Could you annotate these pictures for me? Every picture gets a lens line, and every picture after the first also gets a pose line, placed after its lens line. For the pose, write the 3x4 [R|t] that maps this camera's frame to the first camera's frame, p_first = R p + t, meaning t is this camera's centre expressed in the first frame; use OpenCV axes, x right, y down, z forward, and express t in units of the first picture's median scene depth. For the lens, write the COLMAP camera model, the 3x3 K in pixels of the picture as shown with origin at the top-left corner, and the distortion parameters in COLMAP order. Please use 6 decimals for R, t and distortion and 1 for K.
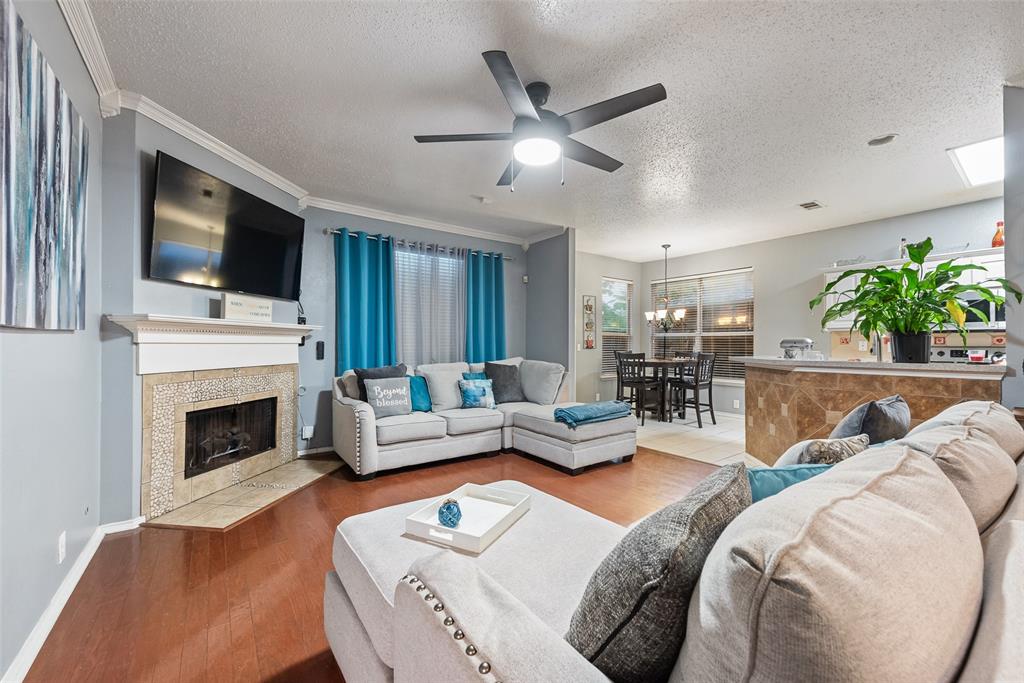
lens RADIAL K [[402.3, 0, 507.0], [0, 402.3, 346.4], [0, 0, 1]] dist [0.011778, -0.003905]
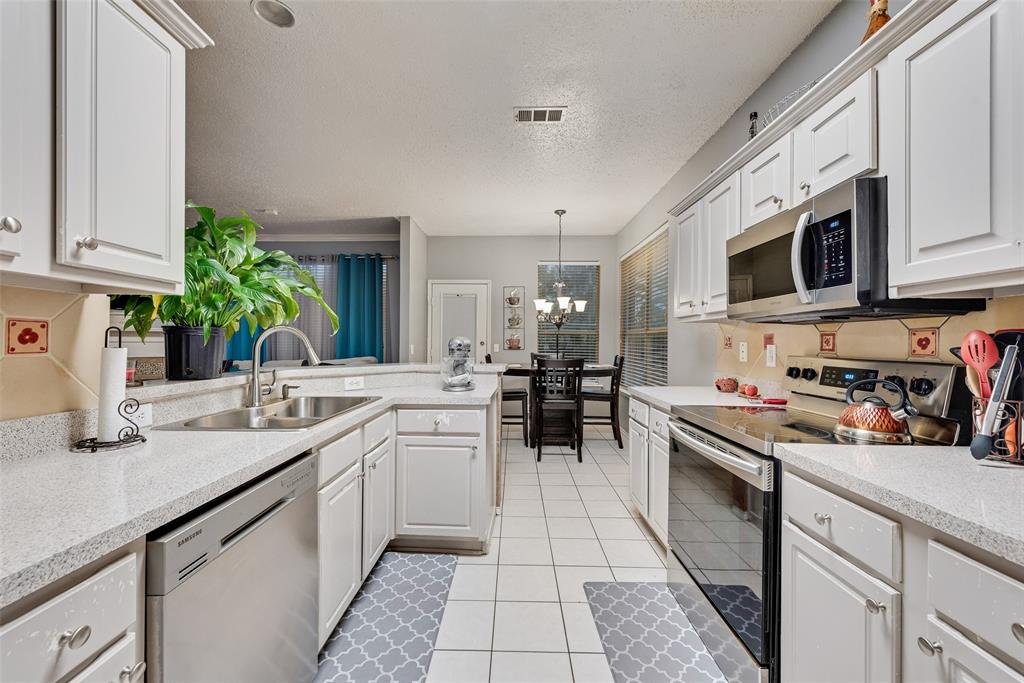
lens RADIAL K [[402.3, 0, 507.0], [0, 402.3, 346.4], [0, 0, 1]] dist [0.011778, -0.003905]
pose [[0.790396, 0.010695, -0.612503, 0.770529], [-0.007056, 0.999940, 0.008356, -0.008172], [0.612556, -0.002283, 0.790424, 0.361391]]
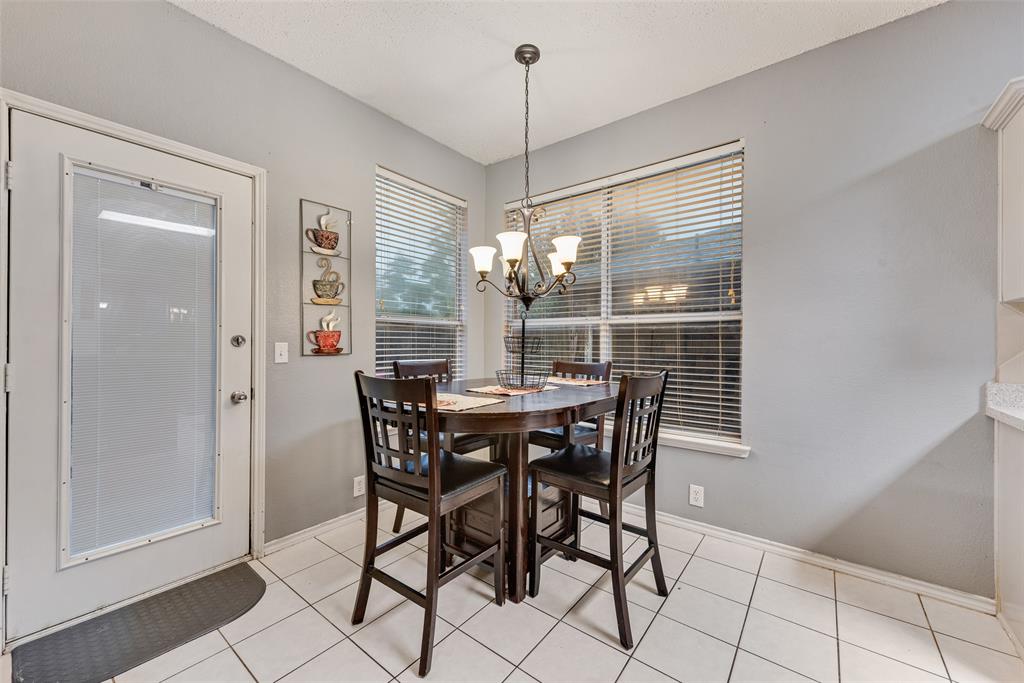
lens RADIAL K [[402.3, 0, 507.0], [0, 402.3, 346.4], [0, 0, 1]] dist [0.011778, -0.003905]
pose [[0.966954, 0.001946, 0.254944, 0.292363], [-0.003589, 0.999976, 0.005979, -0.004797], [-0.254926, -0.006696, 0.966937, 0.676289]]
